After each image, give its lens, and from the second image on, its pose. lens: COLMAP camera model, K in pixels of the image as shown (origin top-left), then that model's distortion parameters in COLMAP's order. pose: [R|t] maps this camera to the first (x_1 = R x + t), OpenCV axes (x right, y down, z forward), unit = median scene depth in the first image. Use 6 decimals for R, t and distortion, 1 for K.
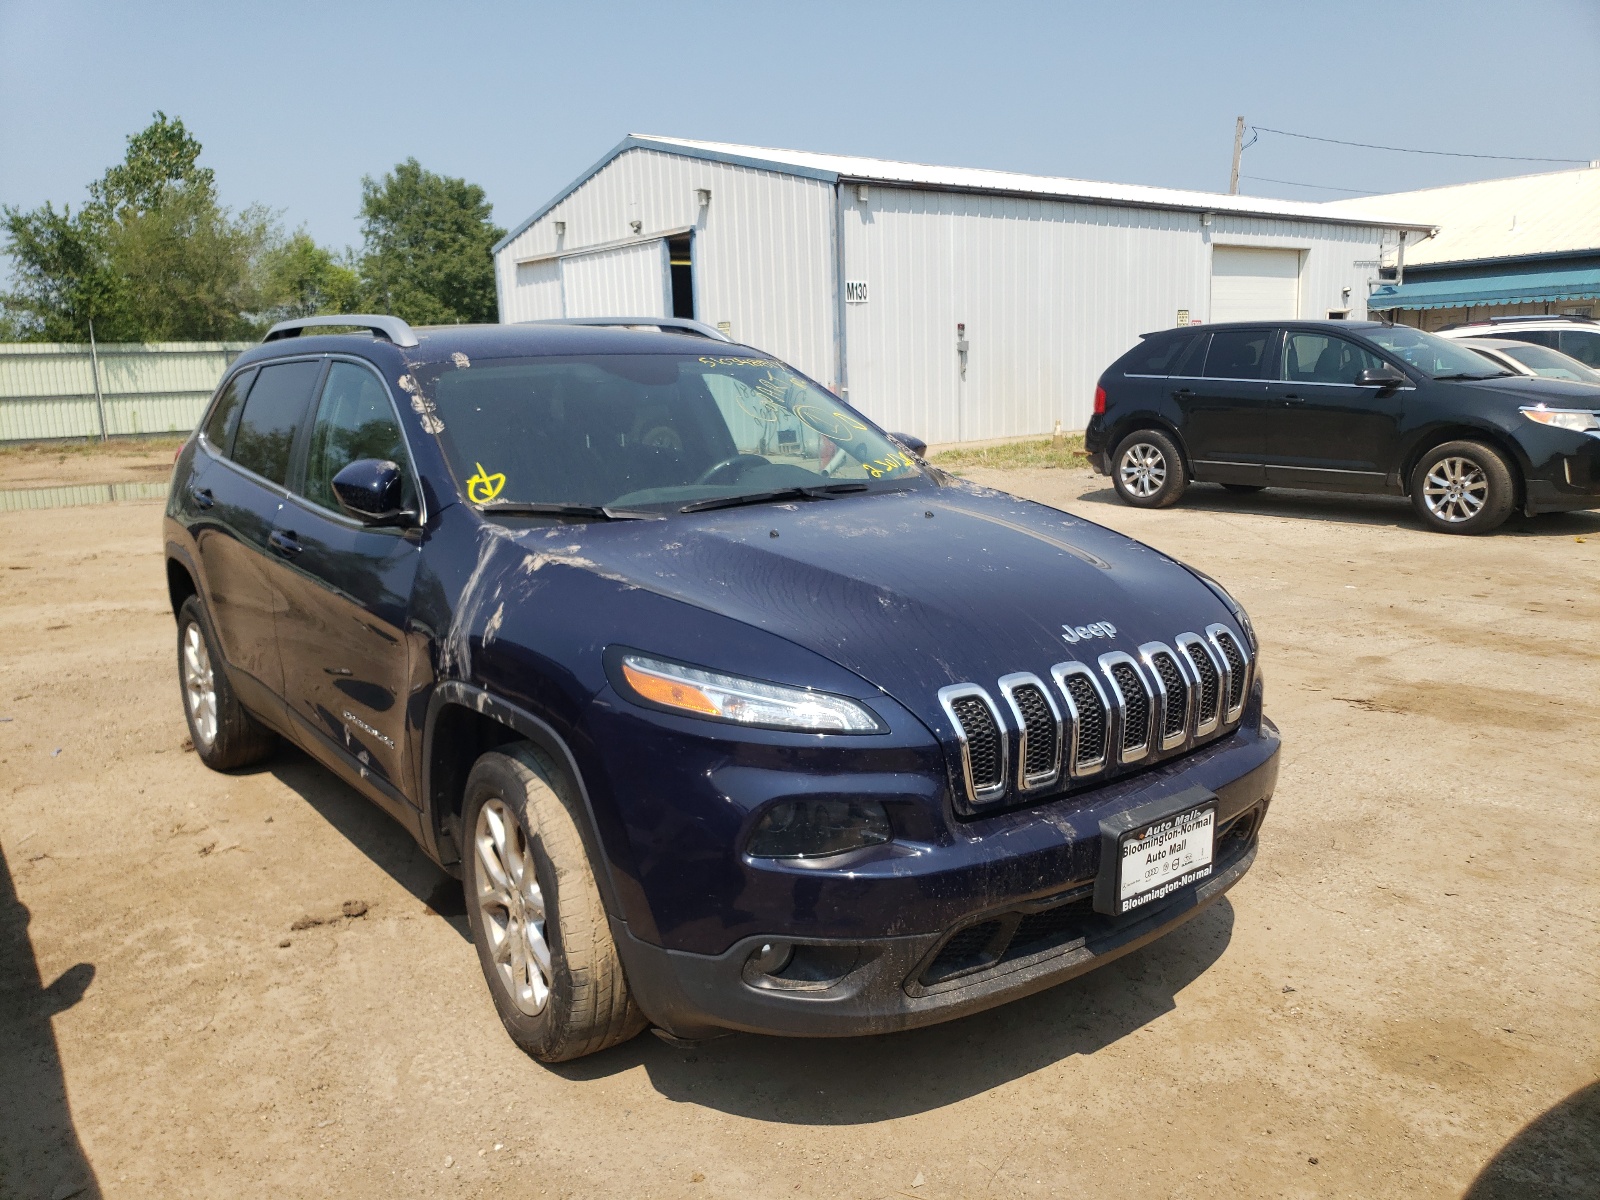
lens RADIAL K [[1197.1, 0, 800.0], [0, 1197.1, 600.0], [0, 0, 1]] dist [0.003836, 0.002275]
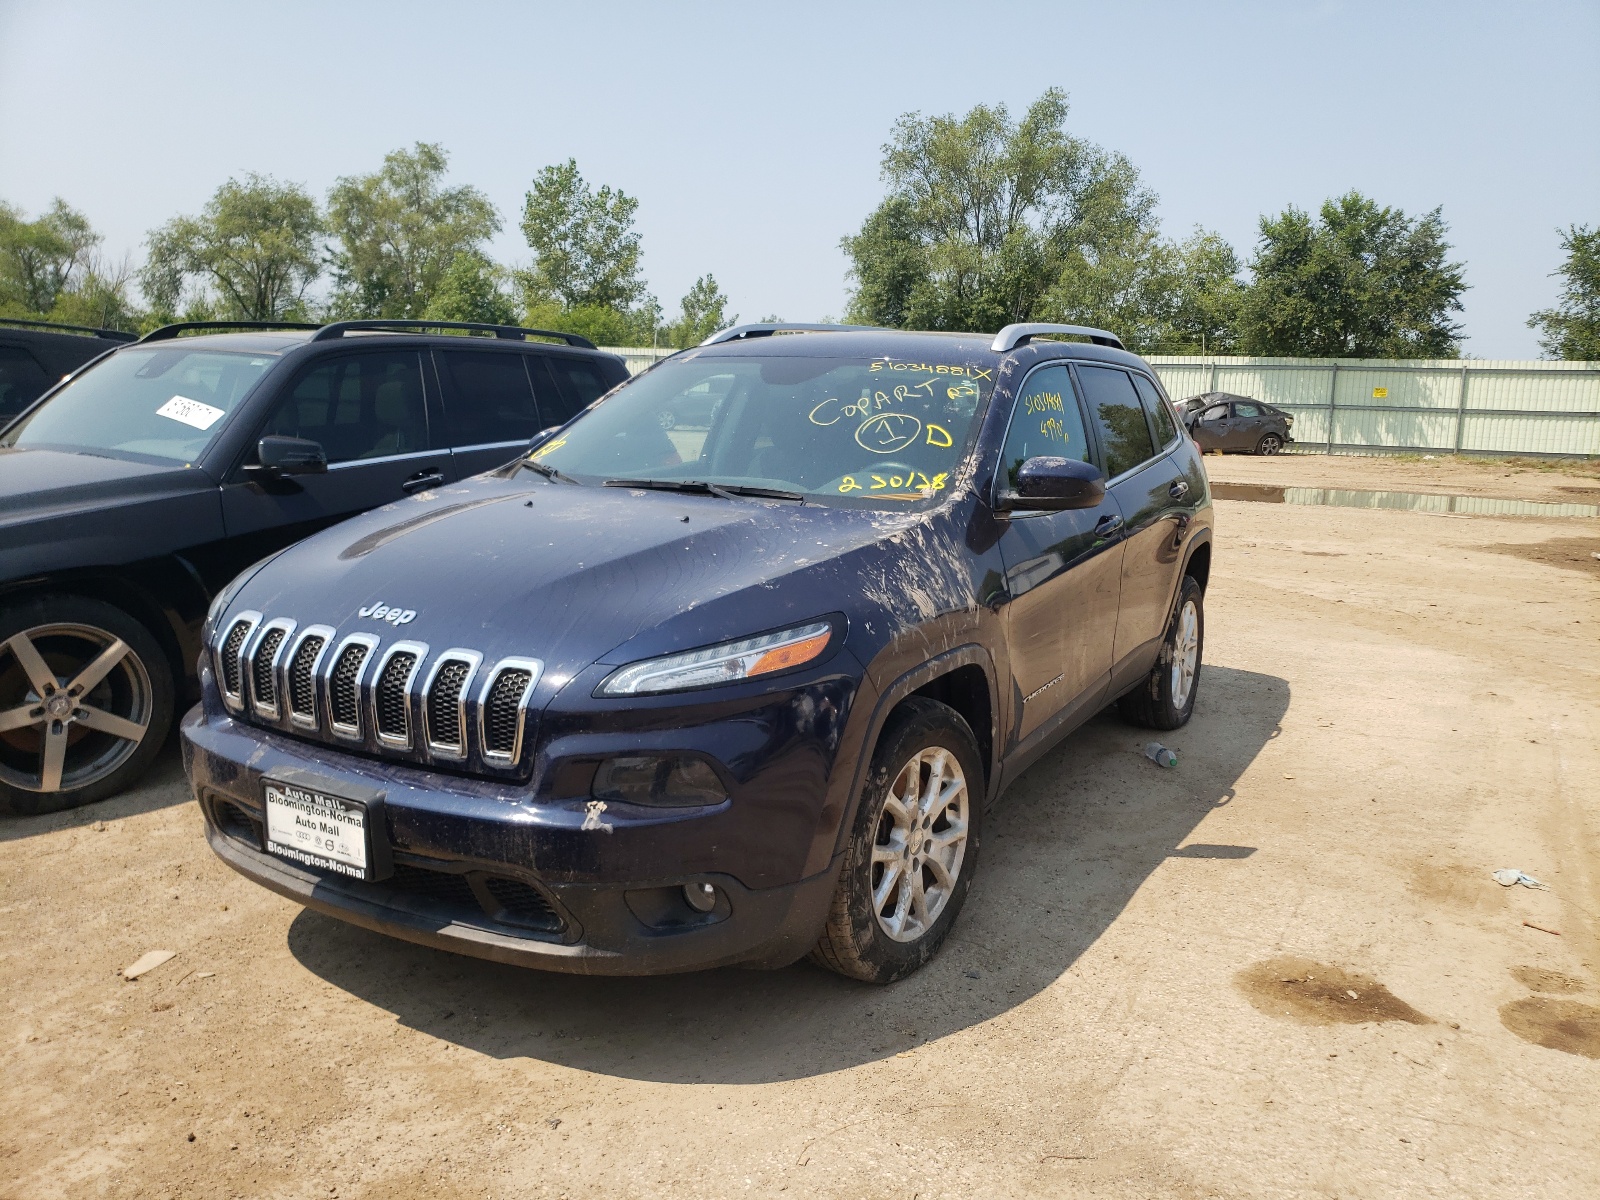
lens RADIAL K [[1197.1, 0, 800.0], [0, 1197.1, 600.0], [0, 0, 1]] dist [0.003836, 0.002275]
pose [[0.418382, 0.194805, -0.887135, 1.281530], [-0.207477, 0.971402, 0.115461, -0.177362], [0.884257, 0.135753, 0.446835, 0.818851]]
